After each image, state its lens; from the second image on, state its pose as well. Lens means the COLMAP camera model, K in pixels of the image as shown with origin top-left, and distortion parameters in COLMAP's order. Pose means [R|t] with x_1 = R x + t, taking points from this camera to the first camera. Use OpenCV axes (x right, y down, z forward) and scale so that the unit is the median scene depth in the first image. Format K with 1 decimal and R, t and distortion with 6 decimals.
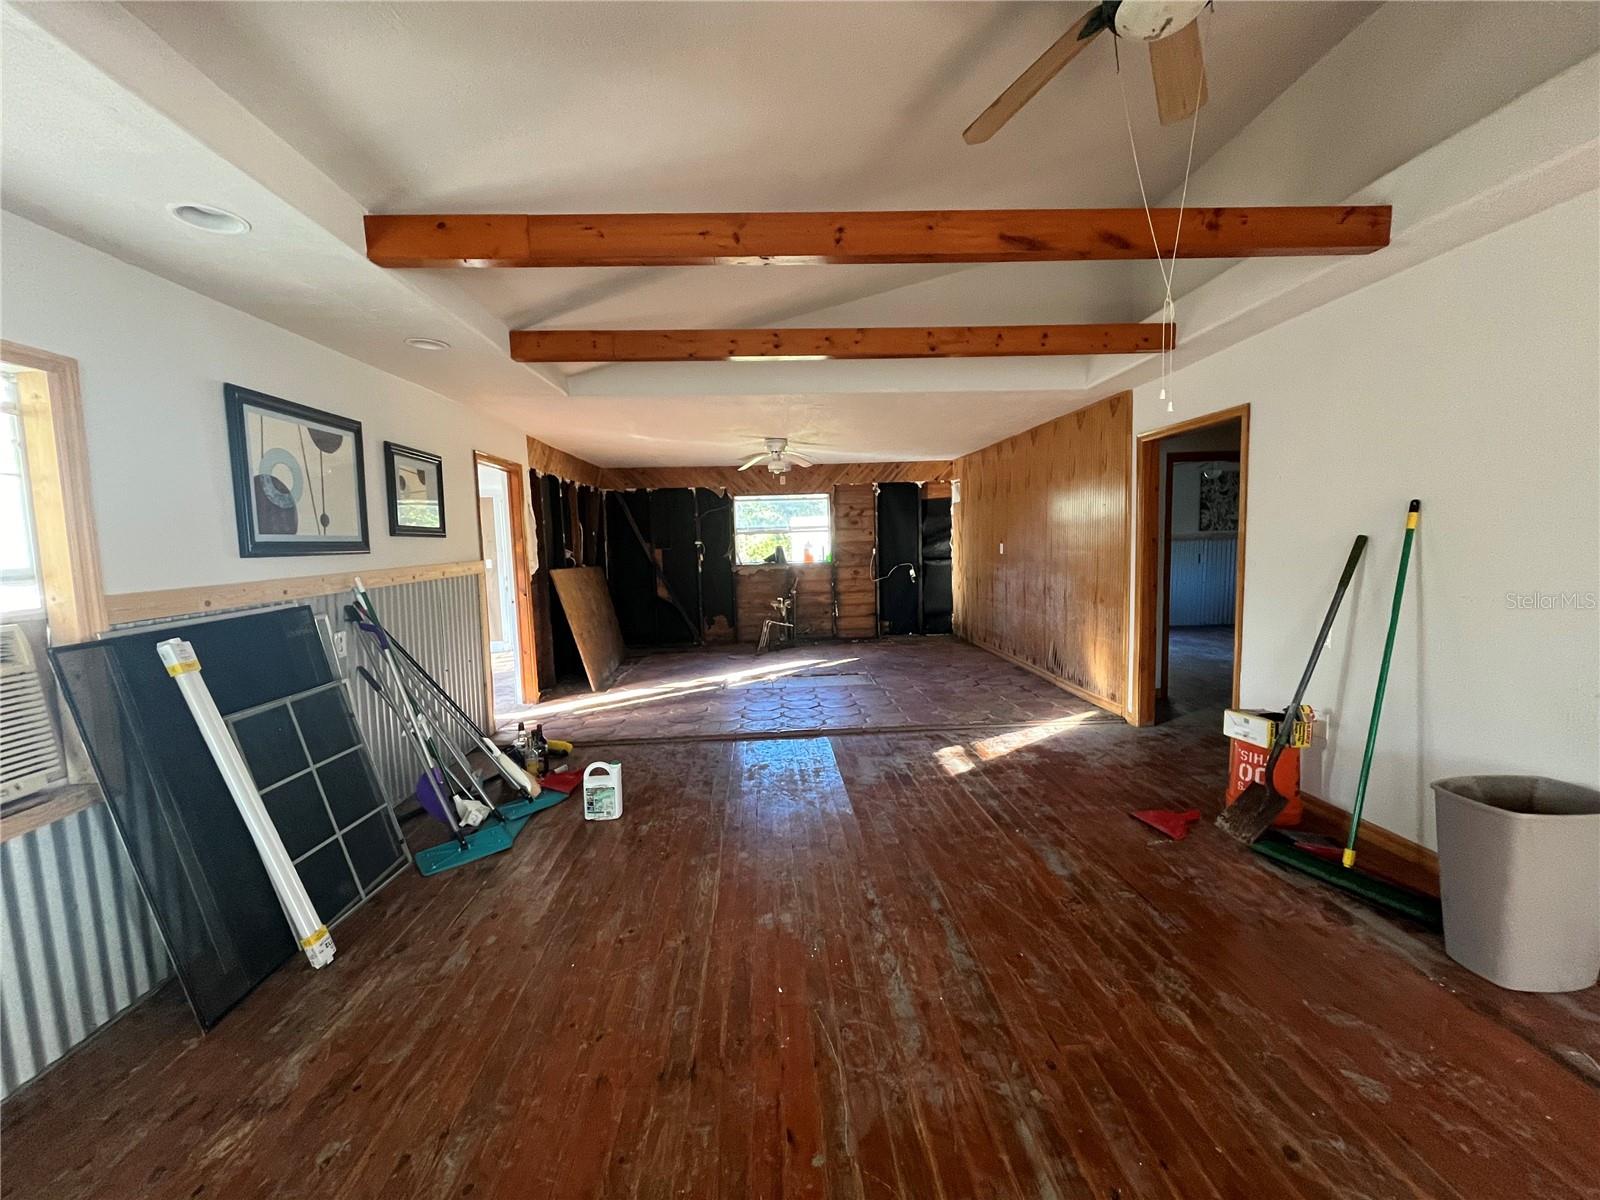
lens RADIAL K [[645.1, 0, 799.9], [0, 645.1, 600.7], [0, 0, 1]] dist [-0.000504, -0.000958]
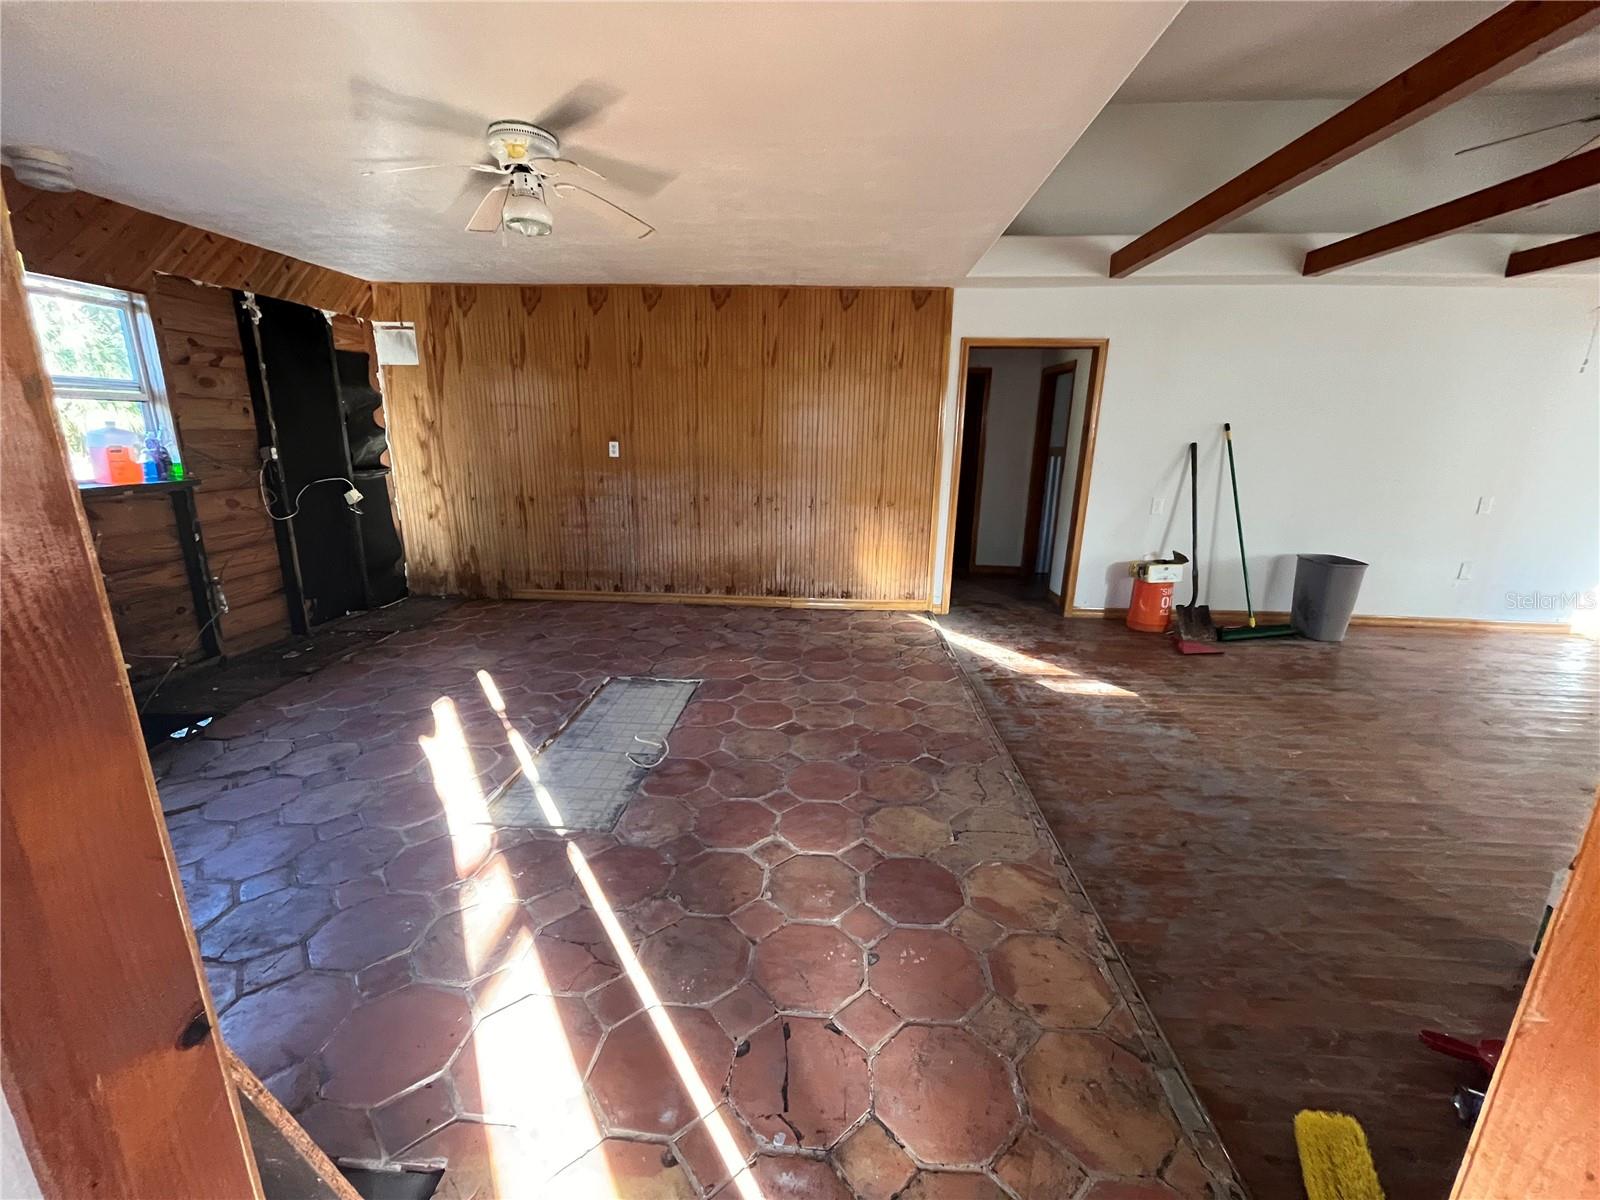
lens RADIAL K [[645.1, 0, 800.0], [0, 645.1, 599.4], [0, 0, 1]] dist [-0.000504, -0.000958]
pose [[0.111935, -0.218585, 0.969377, -0.500266], [0.076344, 0.974516, 0.210928, -0.072028], [-0.990779, 0.050396, 0.125770, 0.956103]]
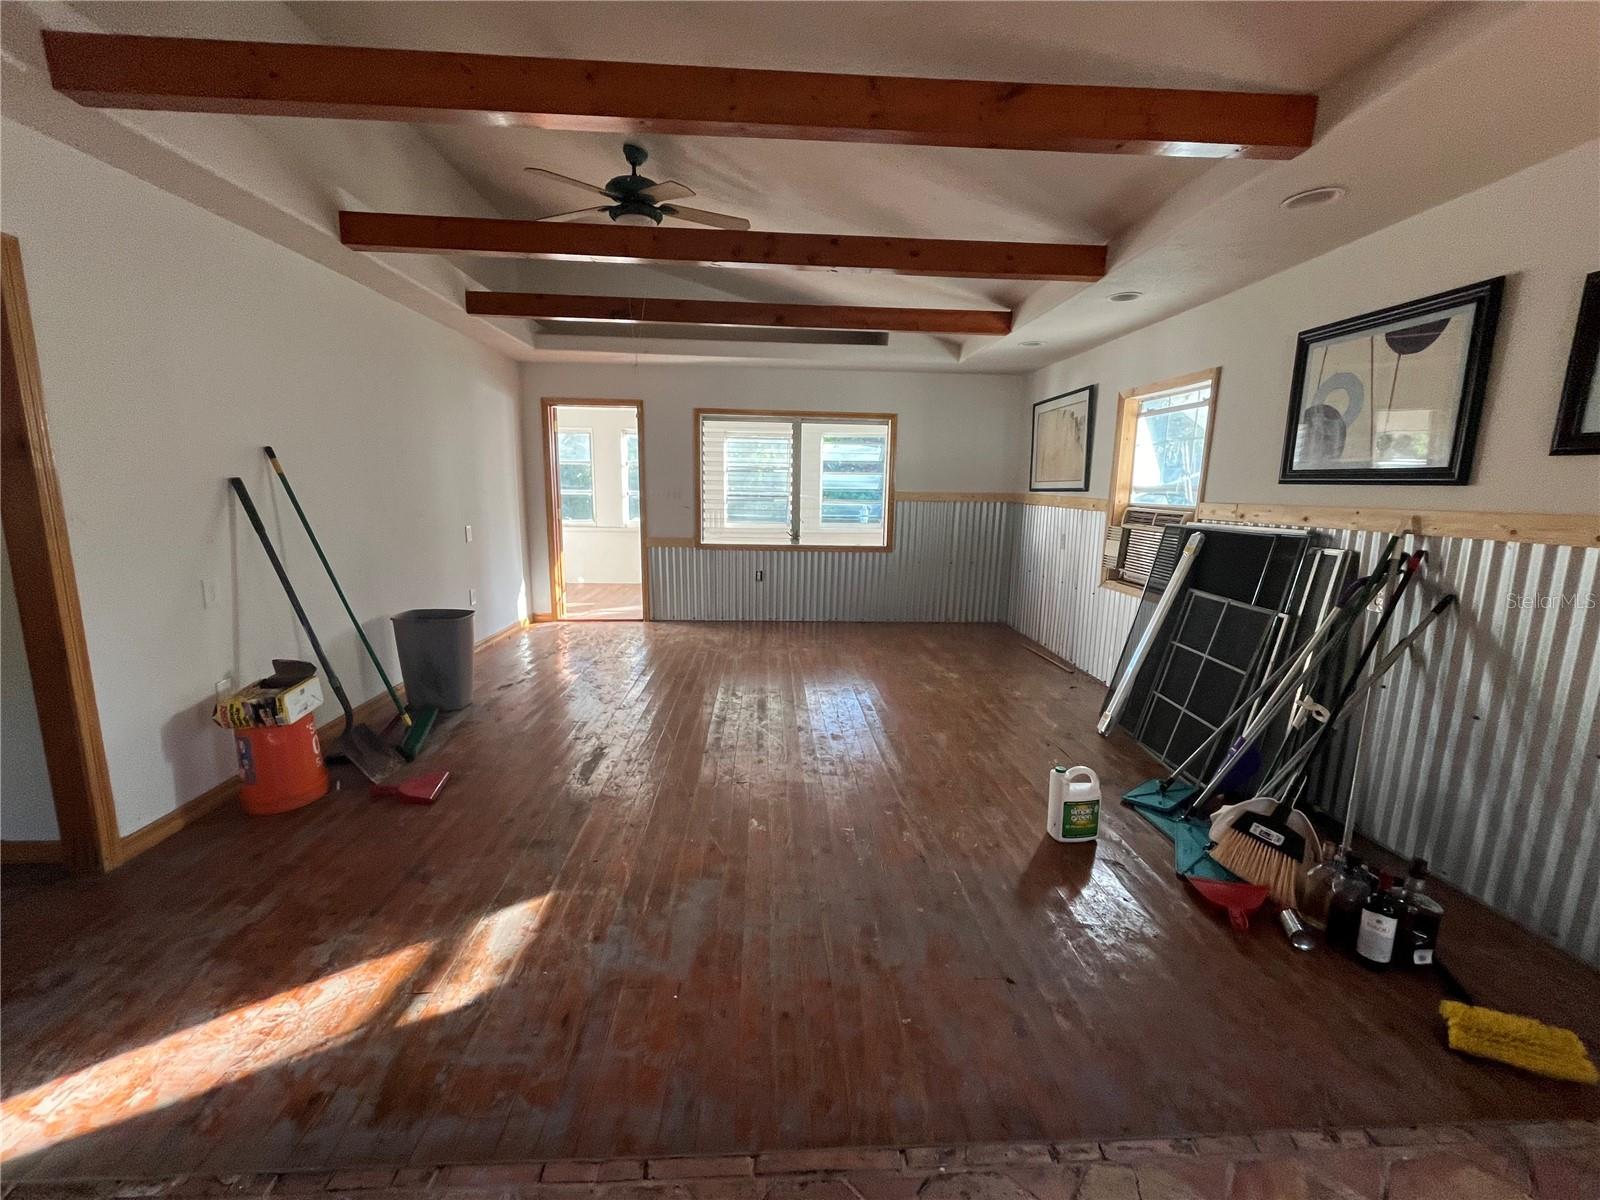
lens RADIAL K [[645.1, 0, 797.4], [0, 645.1, 597.1], [0, 0, 1]] dist [-0.000504, -0.000958]
pose [[-0.999829, 0.011444, 0.014525, 0.004836], [0.014931, 0.963017, 0.269027, -0.093261], [-0.010909, 0.269198, -0.963023, 1.038501]]
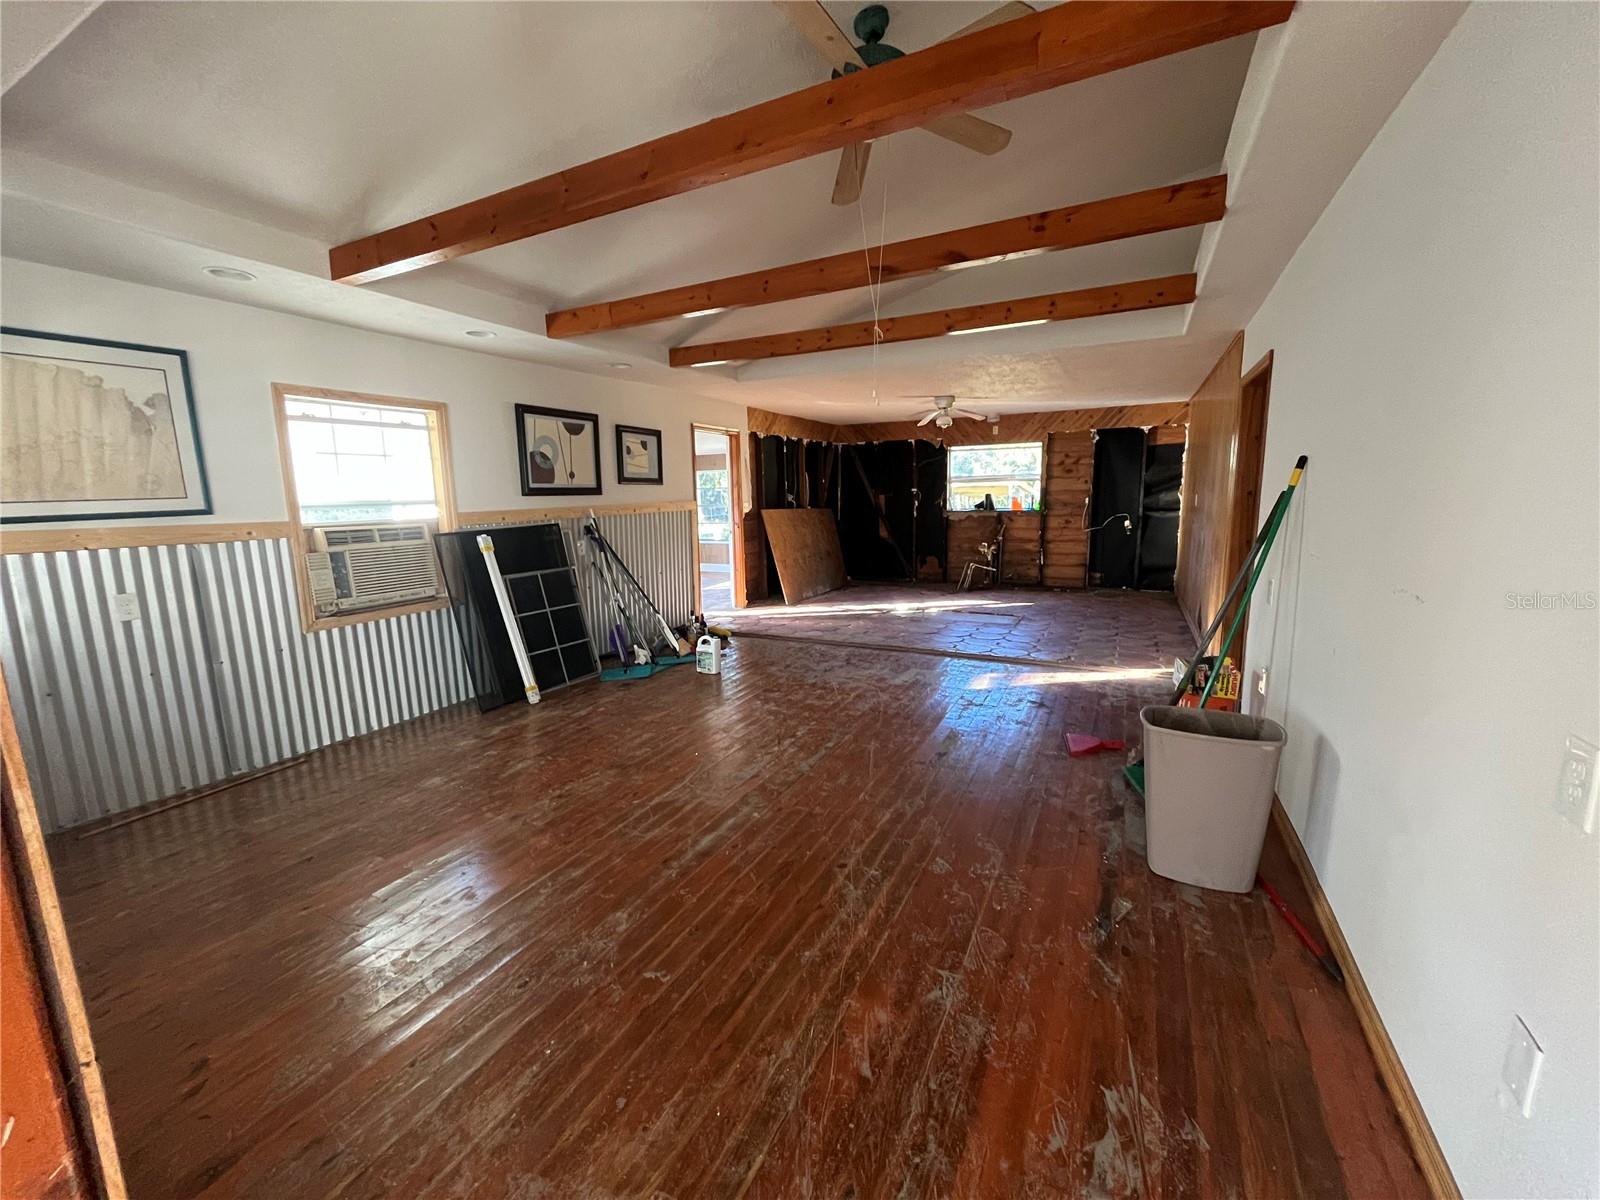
lens RADIAL K [[645.1, 0, 801.3], [0, 645.1, 602.0], [0, 0, 1]] dist [-0.000504, -0.000958]
pose [[0.867194, 0.096045, -0.488620, 0.381450], [-0.054144, 0.993592, 0.099211, 0.005193], [0.495018, -0.059579, 0.866838, -0.124516]]
